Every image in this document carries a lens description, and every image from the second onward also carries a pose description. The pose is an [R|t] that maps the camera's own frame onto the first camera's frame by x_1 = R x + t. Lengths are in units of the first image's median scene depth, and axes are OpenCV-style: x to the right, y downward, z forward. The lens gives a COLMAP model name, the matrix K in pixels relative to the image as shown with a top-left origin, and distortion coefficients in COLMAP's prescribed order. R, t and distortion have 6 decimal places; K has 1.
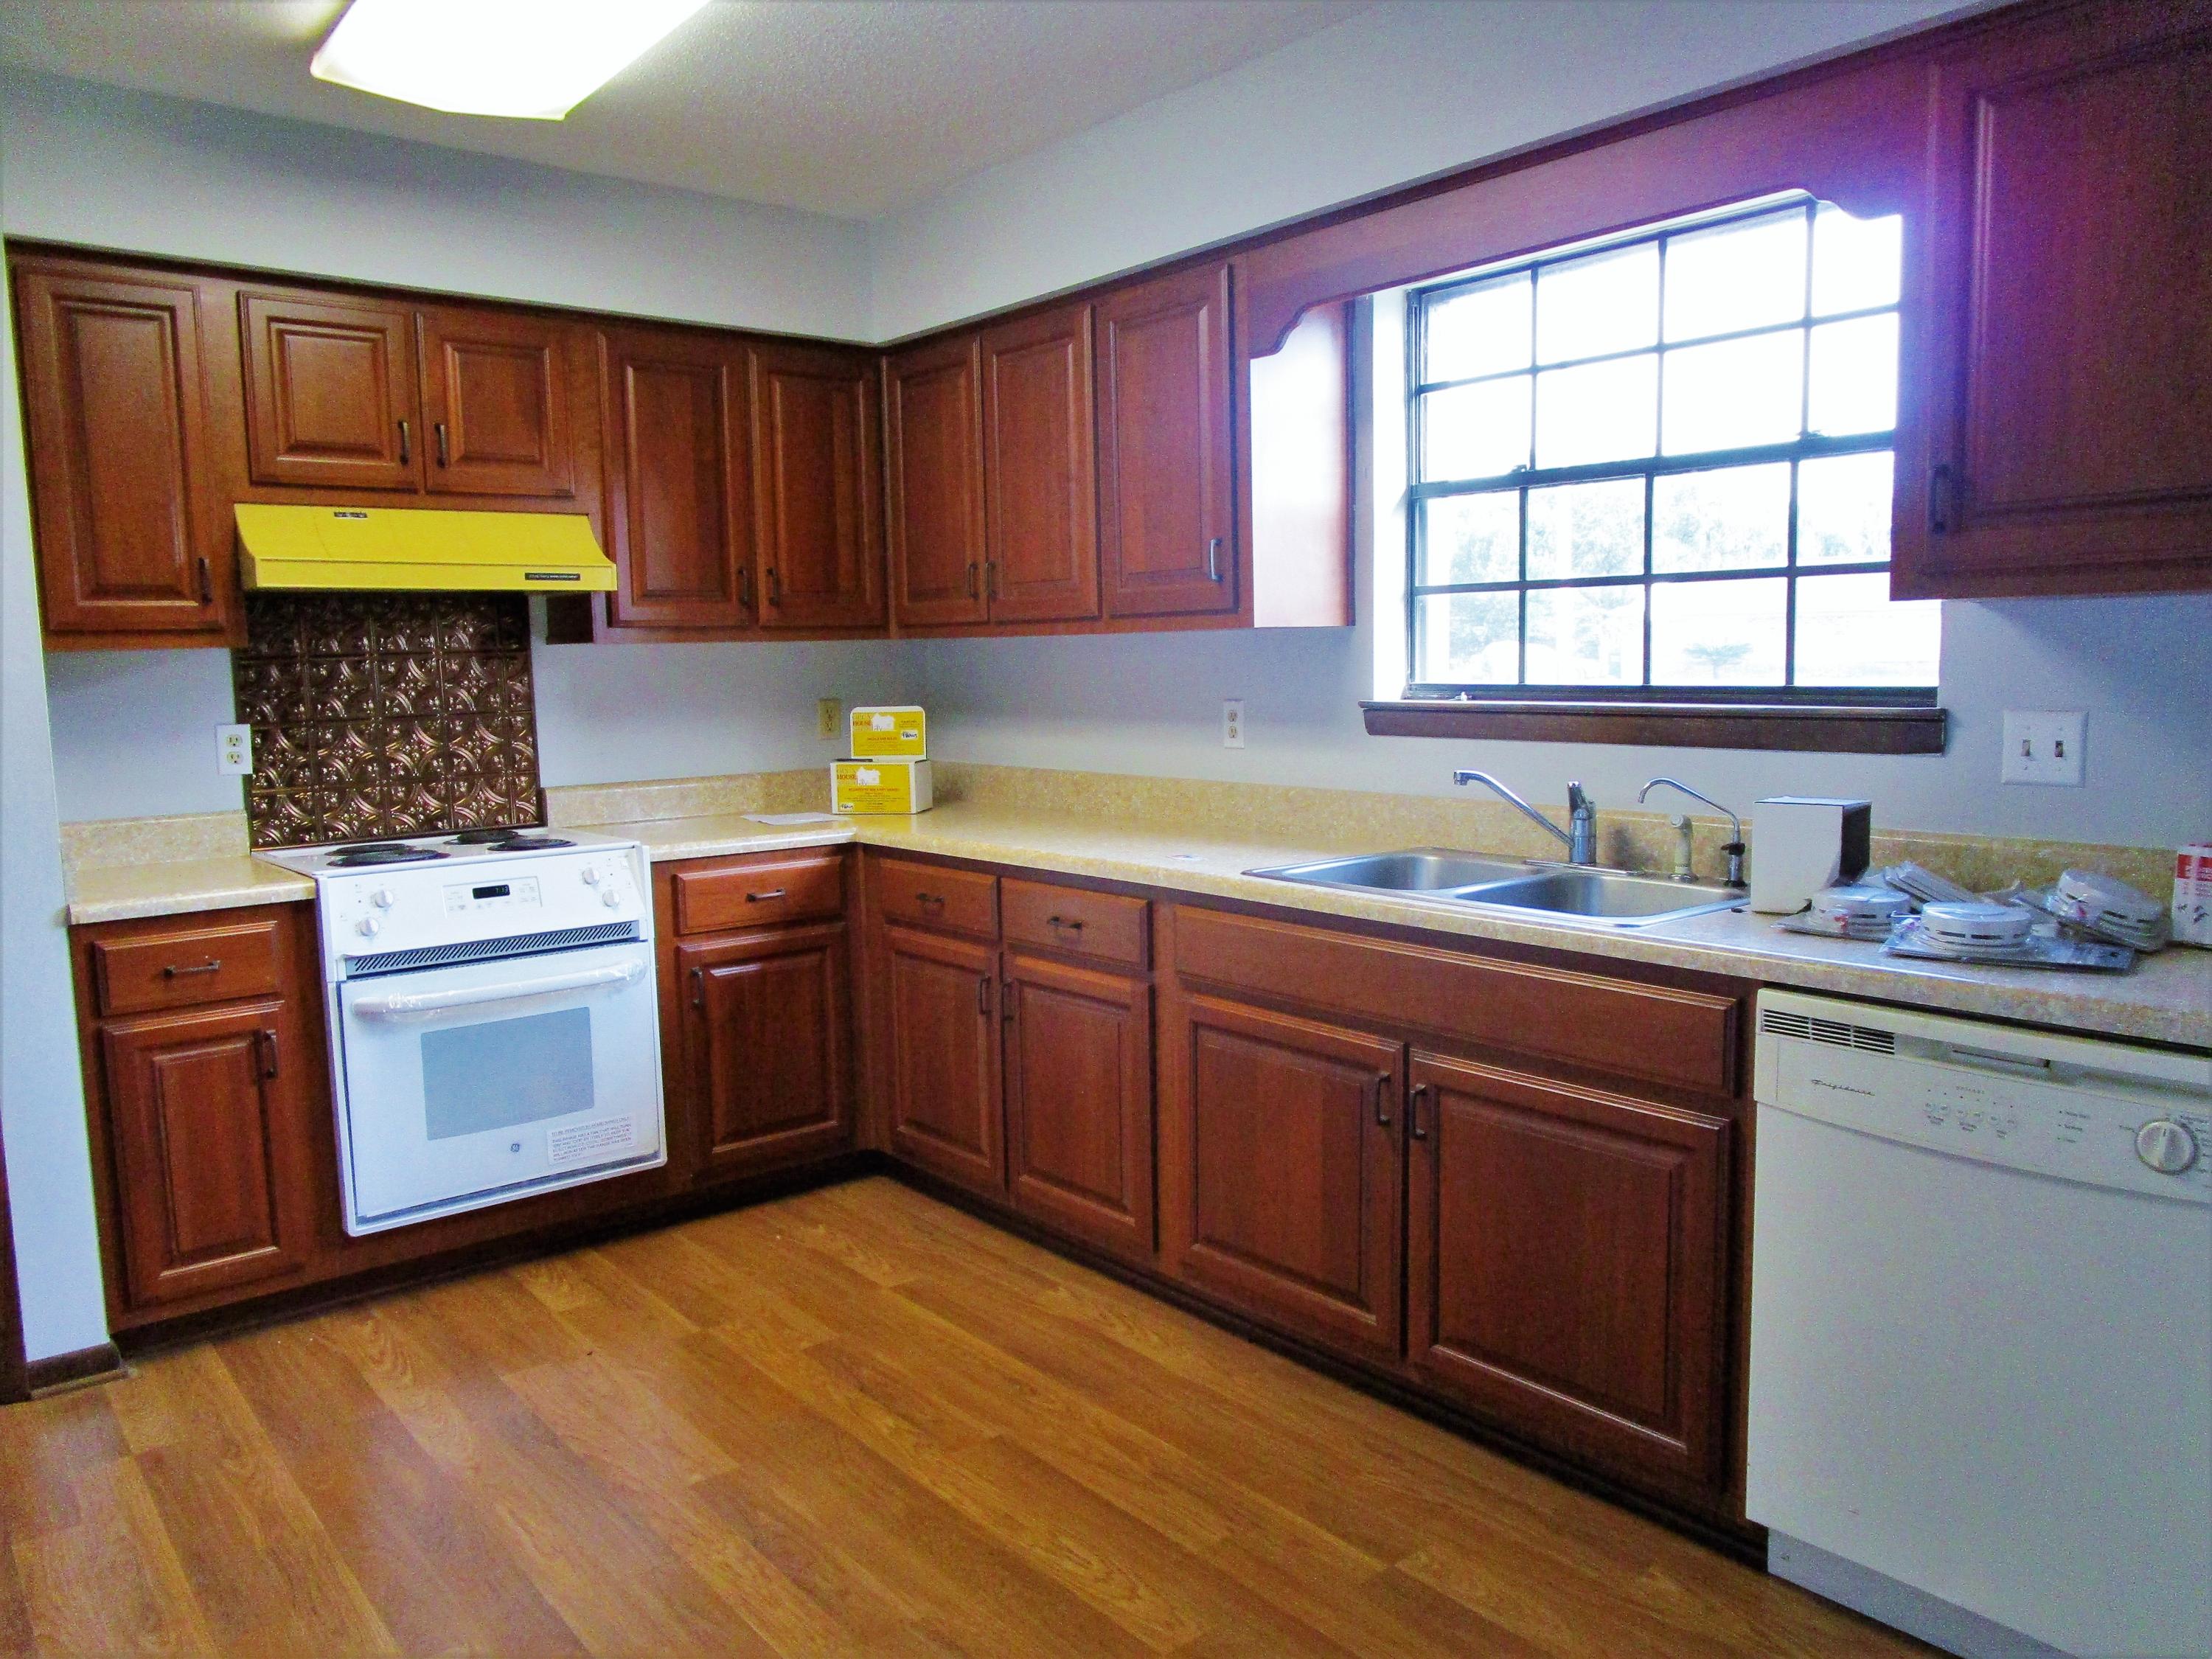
lens RADIAL K [[1603.6, 0, 1103.7], [0, 1603.6, 823.8], [0, 0, 1]] dist [-0.014479, 0.005072]
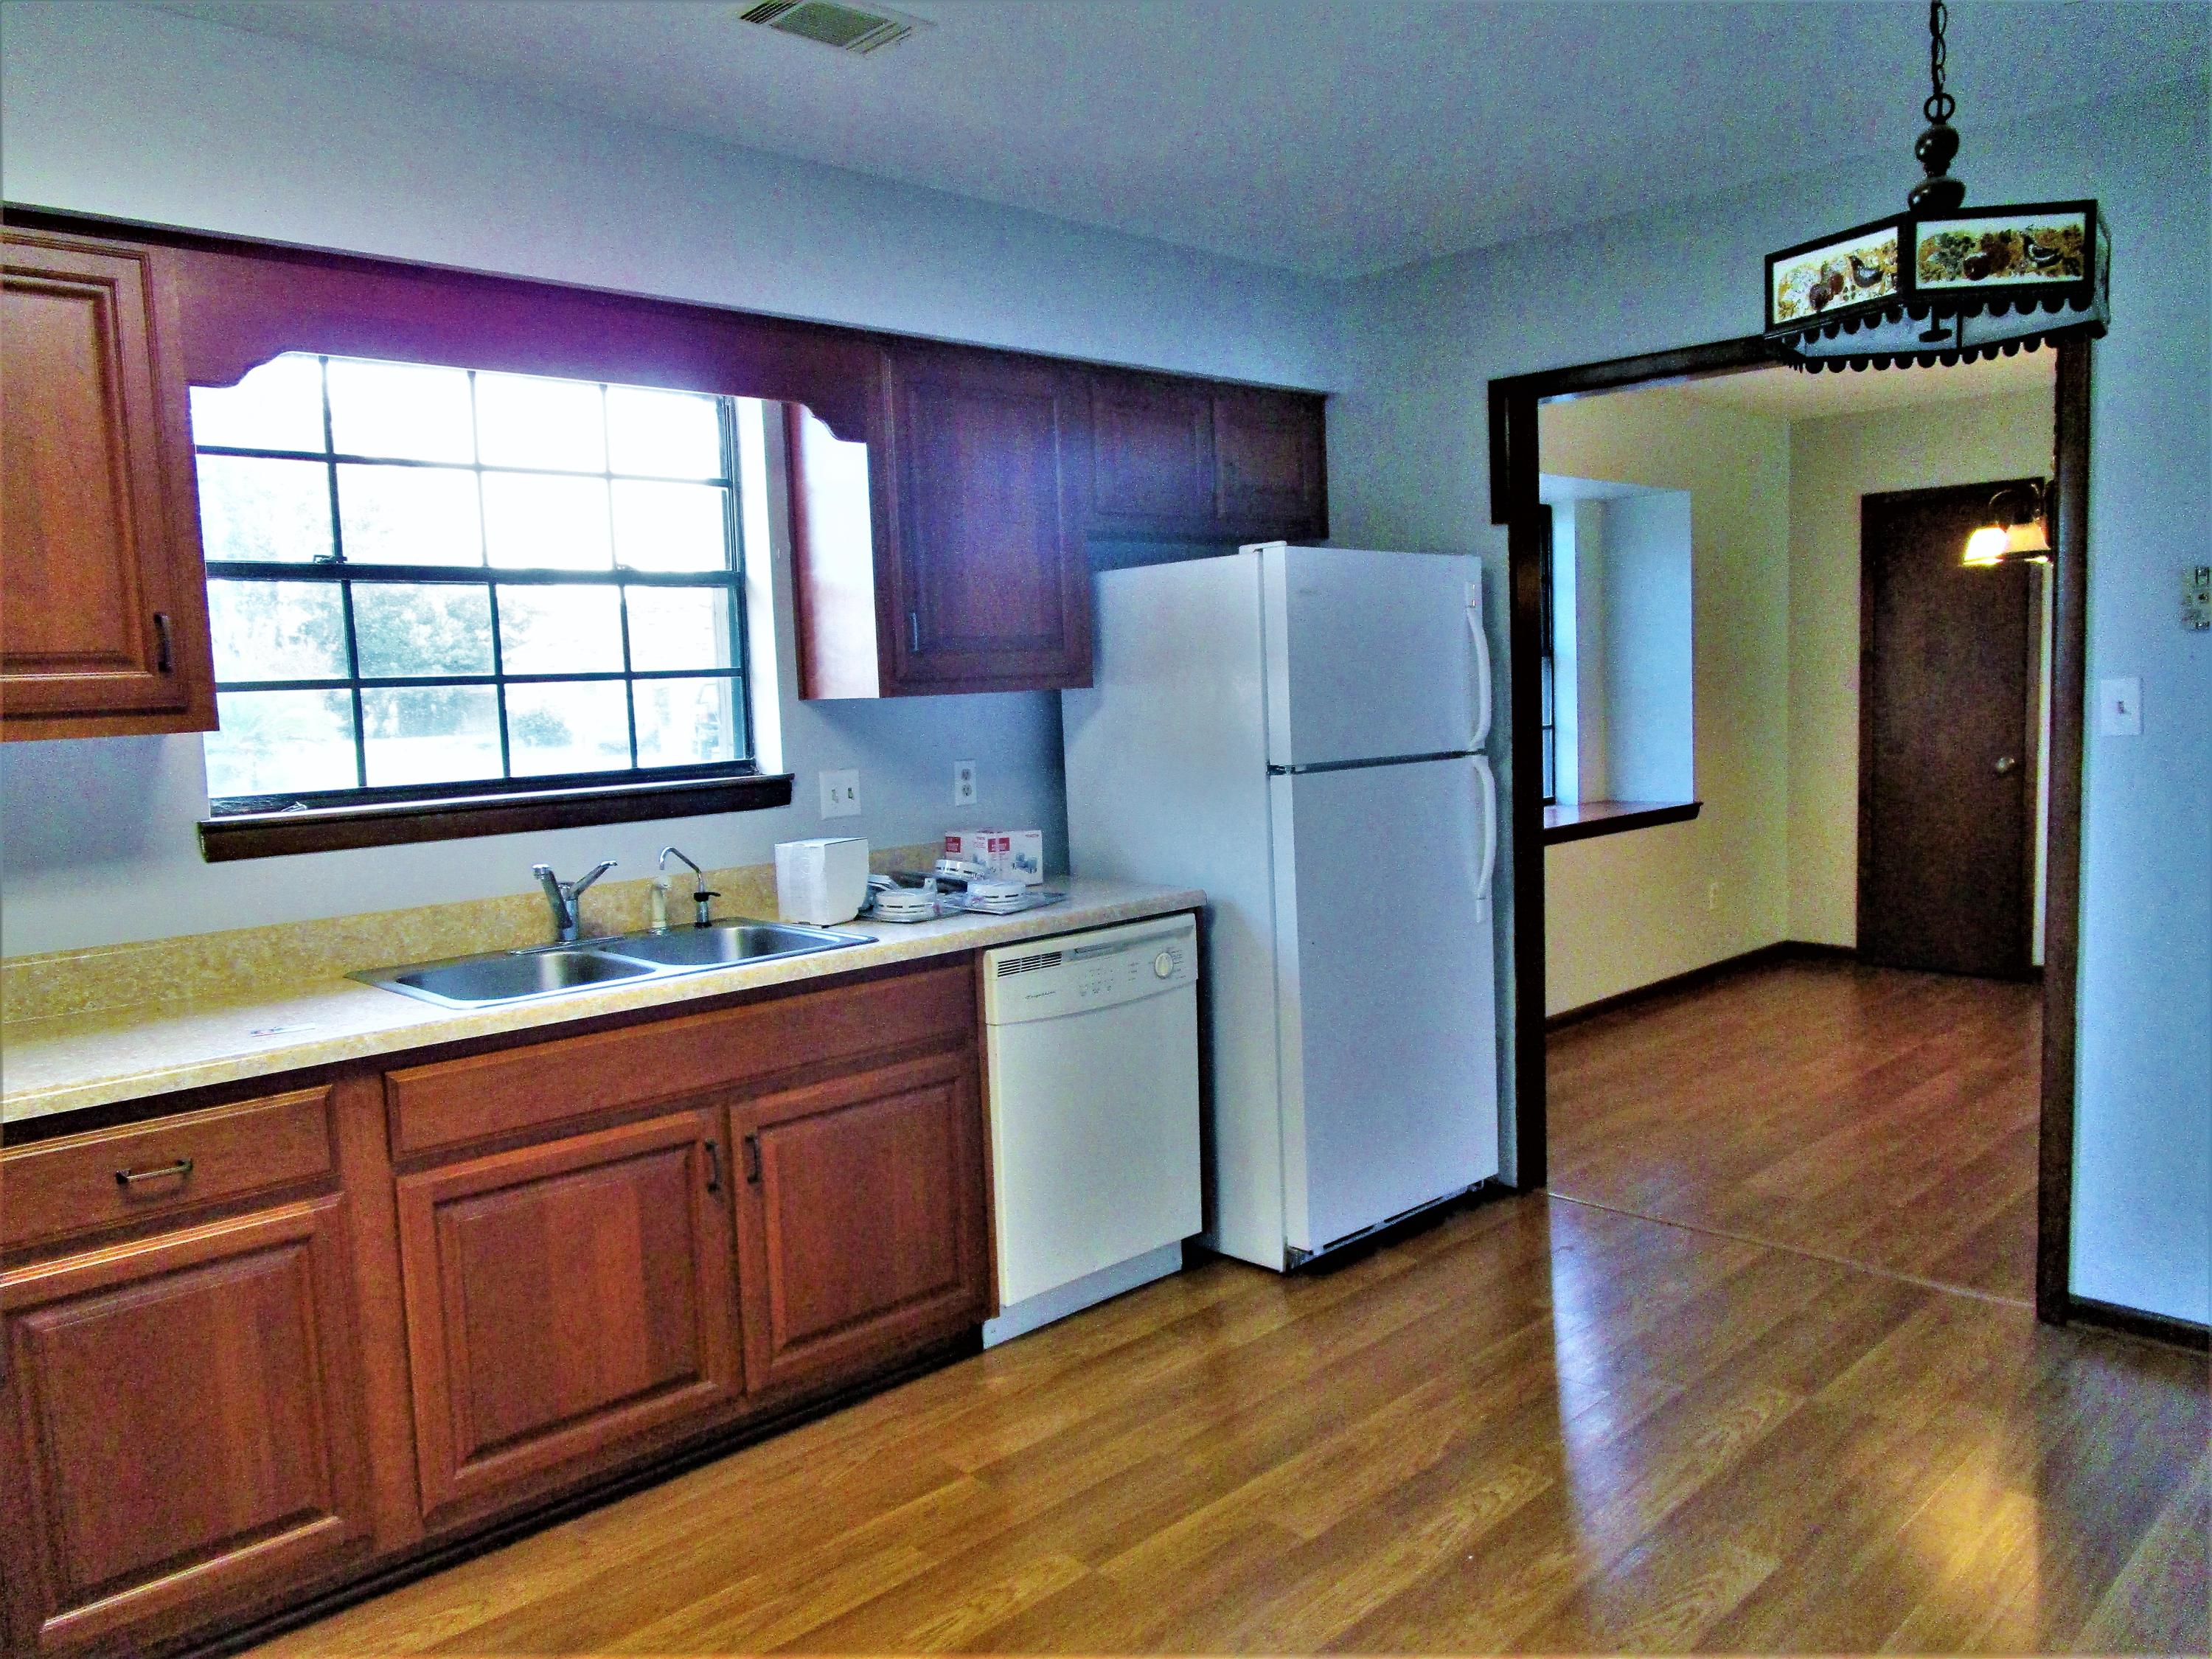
lens RADIAL K [[1603.6, 0, 1099.5], [0, 1603.6, 826.8], [0, 0, 1]] dist [-0.014479, 0.005072]
pose [[-0.075634, -0.071697, 0.994555, -0.828867], [0.142965, 0.986327, 0.081976, -0.092076], [-0.986834, 0.148387, -0.064349, 0.740116]]
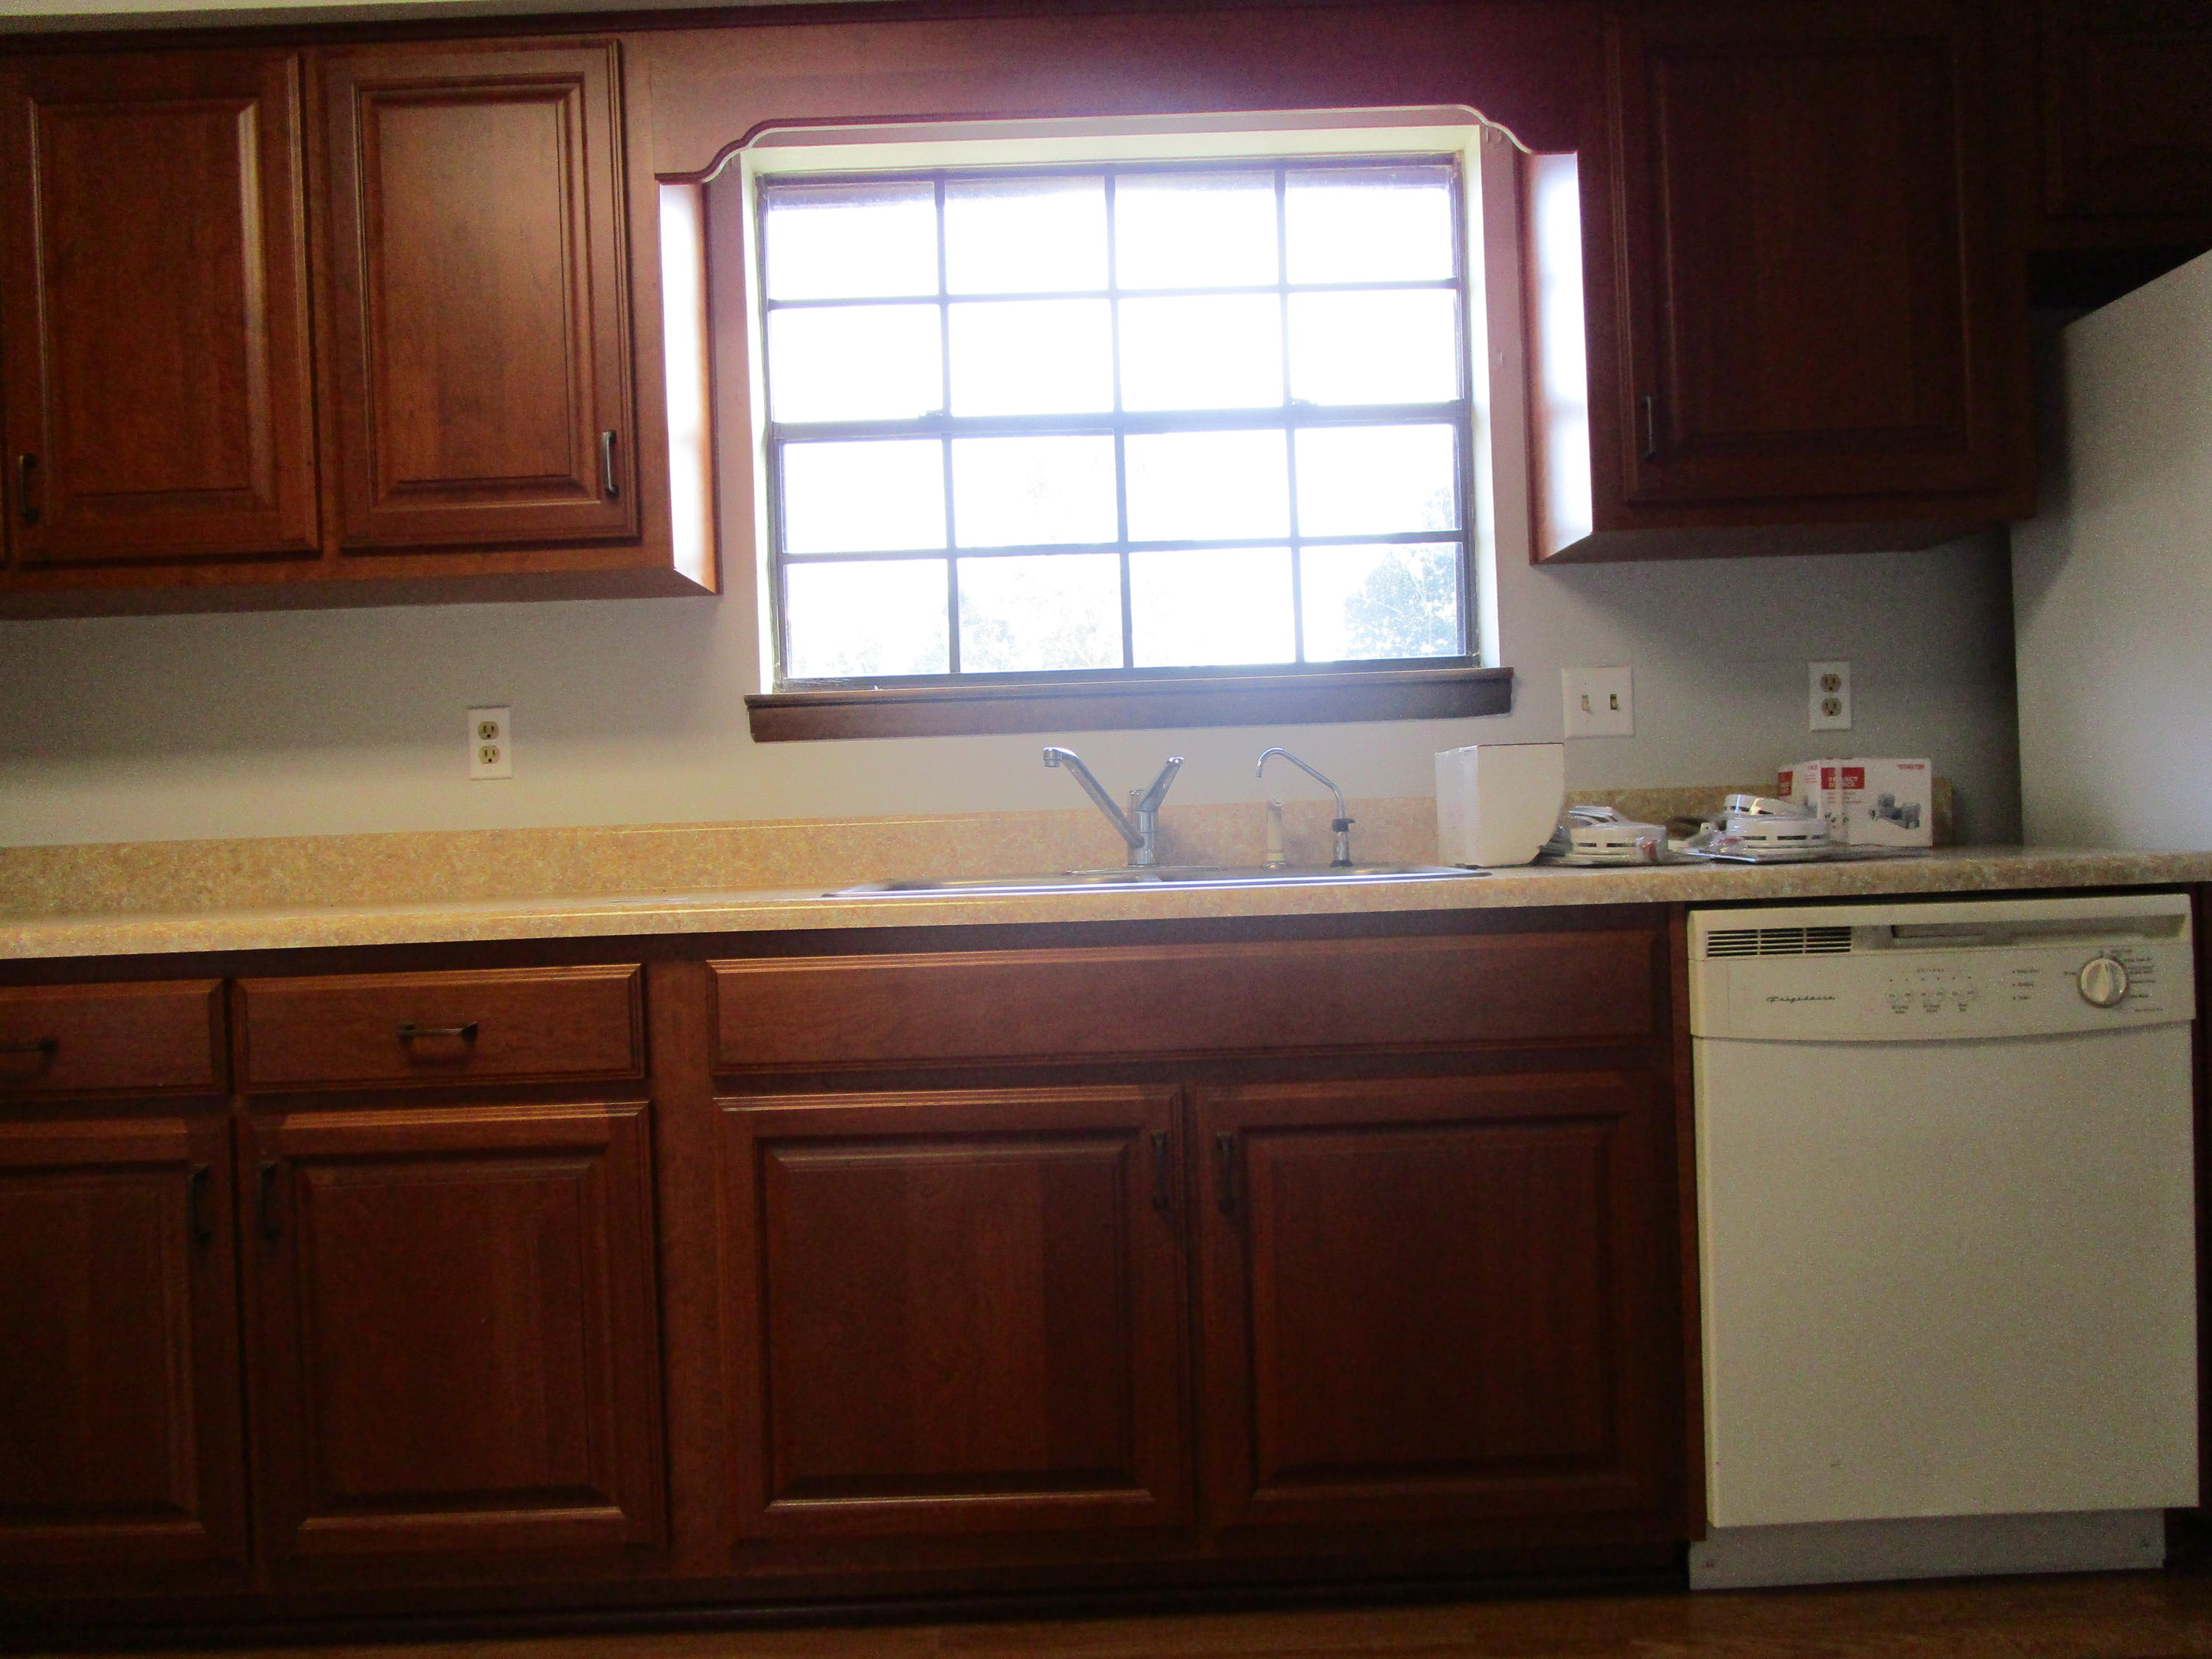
lens RADIAL K [[1603.6, 0, 1098.3], [0, 1603.6, 827.9], [0, 0, 1]] dist [-0.014479, 0.005072]
pose [[0.627774, -0.008808, 0.778346, -0.377375], [0.105391, 0.991690, -0.073781, 0.066739], [-0.771228, 0.128348, 0.623485, 0.523767]]
